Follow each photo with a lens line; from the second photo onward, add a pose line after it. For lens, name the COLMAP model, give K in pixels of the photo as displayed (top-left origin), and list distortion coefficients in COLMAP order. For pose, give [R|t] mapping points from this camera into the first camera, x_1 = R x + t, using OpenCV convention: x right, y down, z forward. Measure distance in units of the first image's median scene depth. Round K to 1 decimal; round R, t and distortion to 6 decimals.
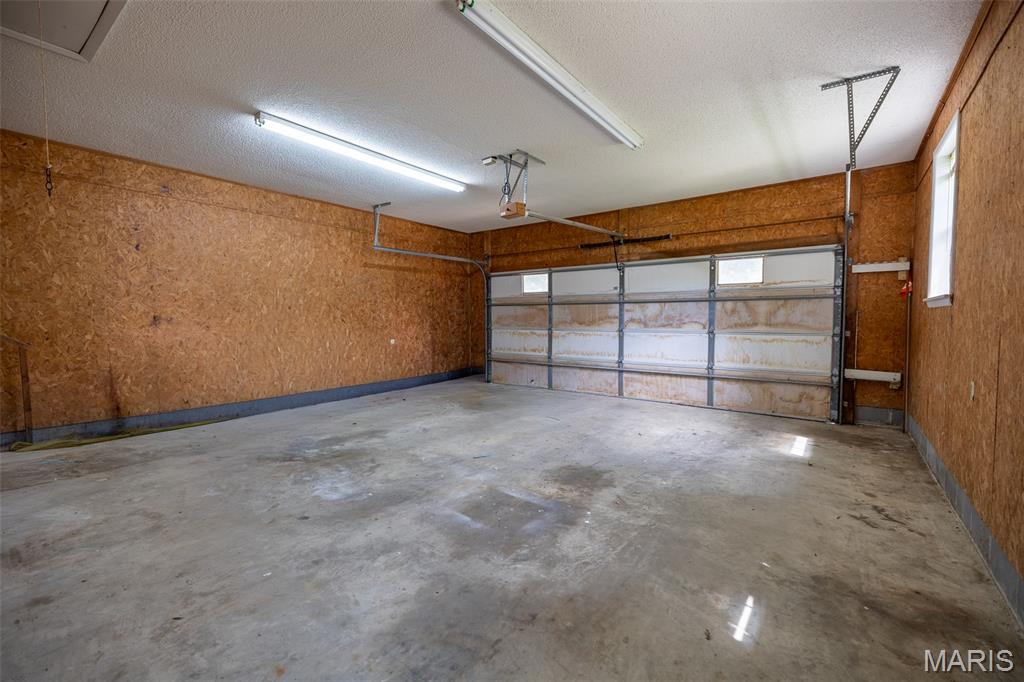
lens RADIAL K [[434.3, 0, 512.5], [0, 434.3, 340.2], [0, 0, 1]] dist [0.001662, -0.000004]
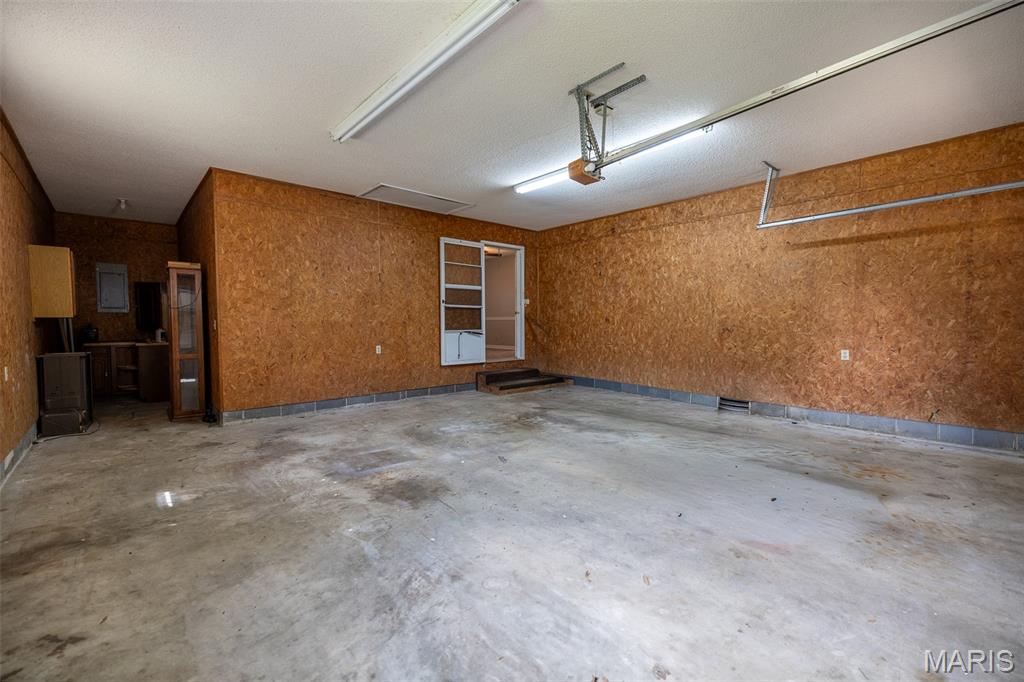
lens RADIAL K [[434.3, 0, 512.5], [0, 434.3, 340.2], [0, 0, 1]] dist [0.001662, -0.000004]
pose [[-0.181917, 0.043315, -0.982359, 1.098709], [-0.043286, 0.997708, 0.052008, -0.067105], [0.982361, 0.051983, -0.179625, 1.477421]]
